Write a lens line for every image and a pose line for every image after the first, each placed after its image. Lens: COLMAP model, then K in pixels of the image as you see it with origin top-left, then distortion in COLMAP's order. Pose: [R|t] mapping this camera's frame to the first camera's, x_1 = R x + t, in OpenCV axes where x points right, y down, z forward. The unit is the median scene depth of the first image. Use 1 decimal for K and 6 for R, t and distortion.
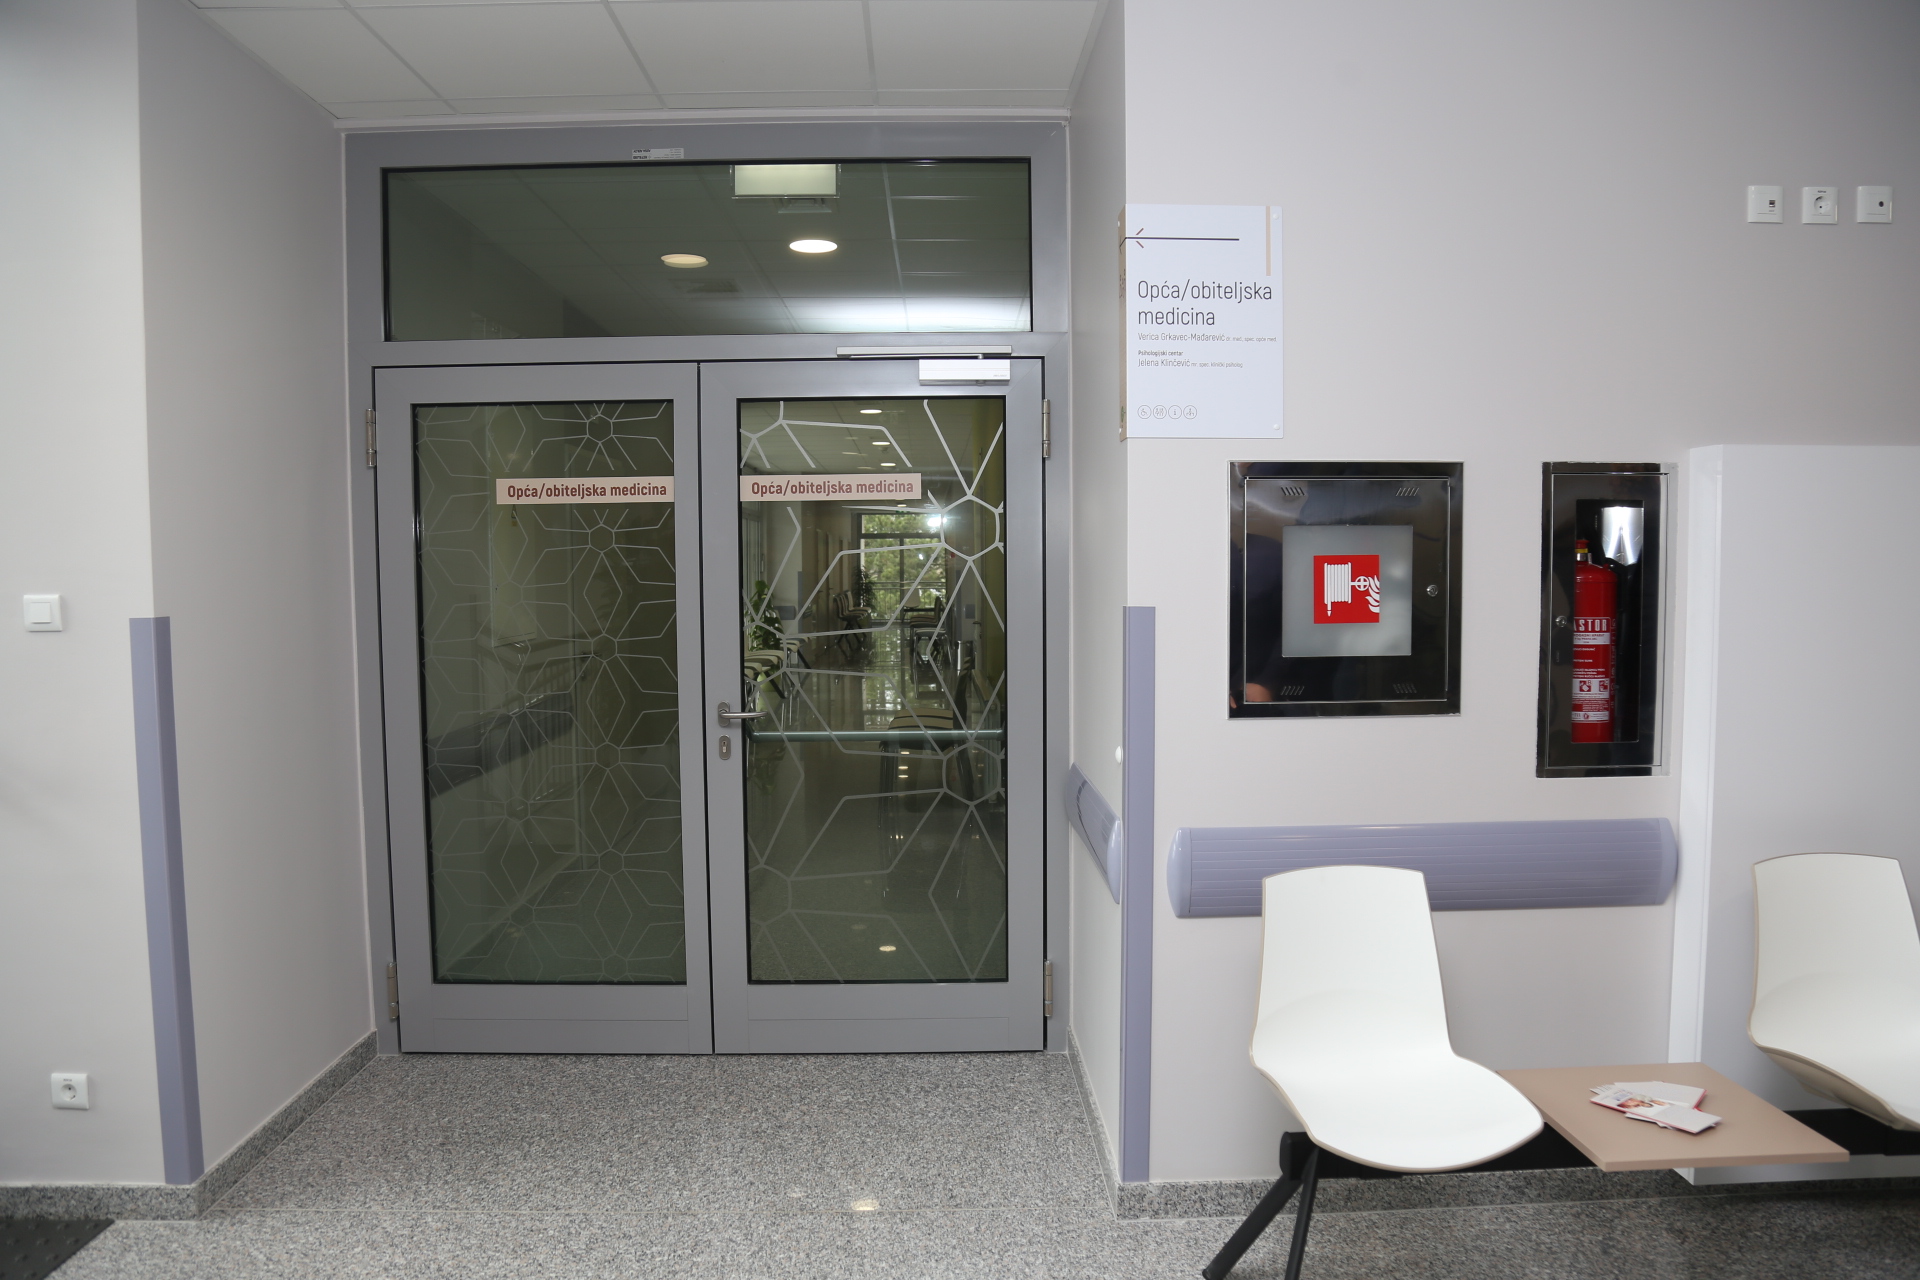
lens RADIAL K [[1453.1, 0, 960.8], [0, 1453.1, 670.4], [0, 0, 1]] dist [-0.095314, 0.001342]
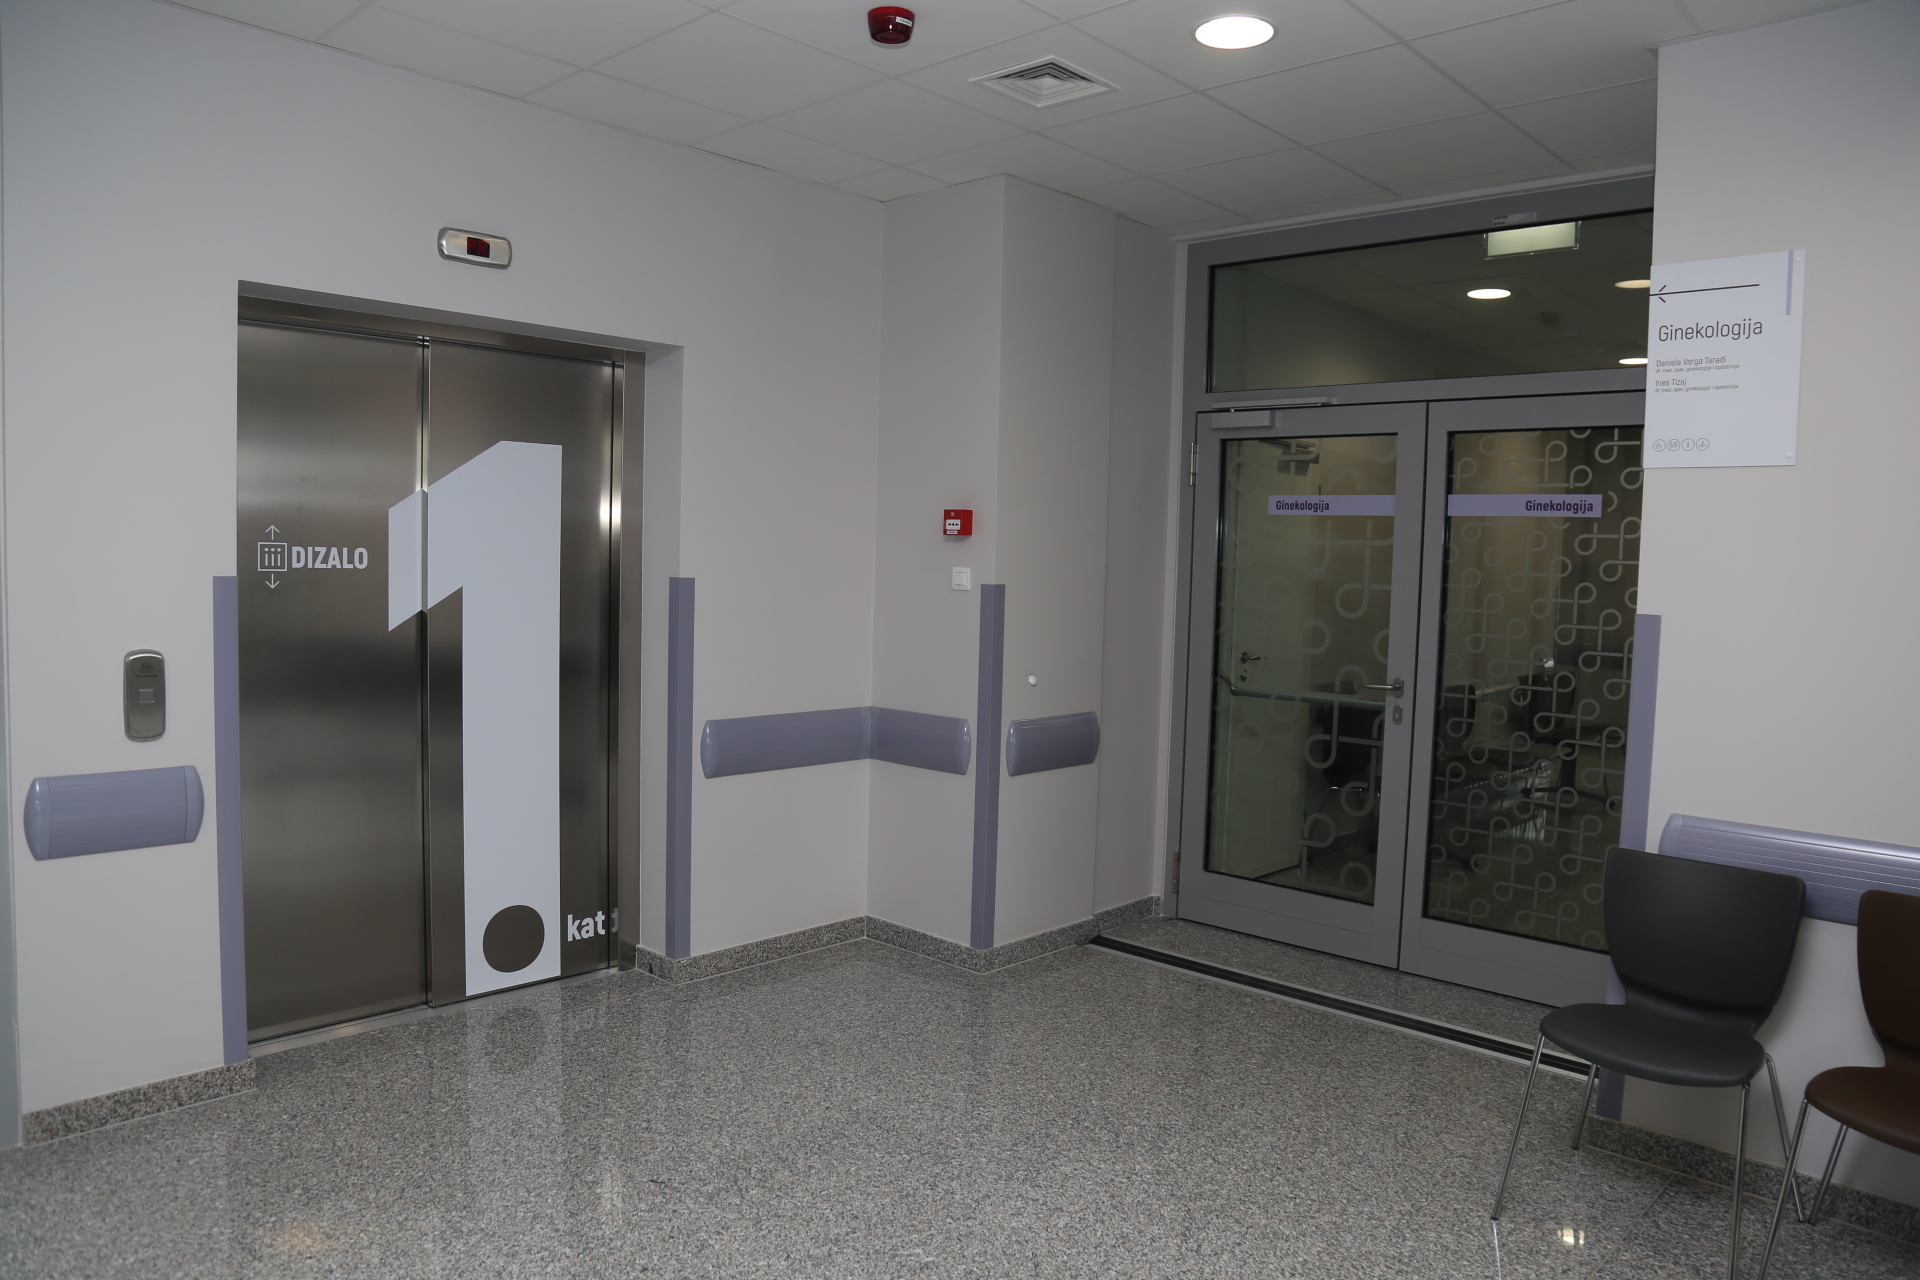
lens RADIAL K [[1453.1, 0, 960.8], [0, 1453.1, 670.4], [0, 0, 1]] dist [-0.095314, 0.001342]
pose [[0.709031, 0.085681, -0.699952, 0.408770], [-0.087557, 0.995607, 0.033179, 0.007258], [0.699720, 0.037761, 0.713418, -0.135171]]
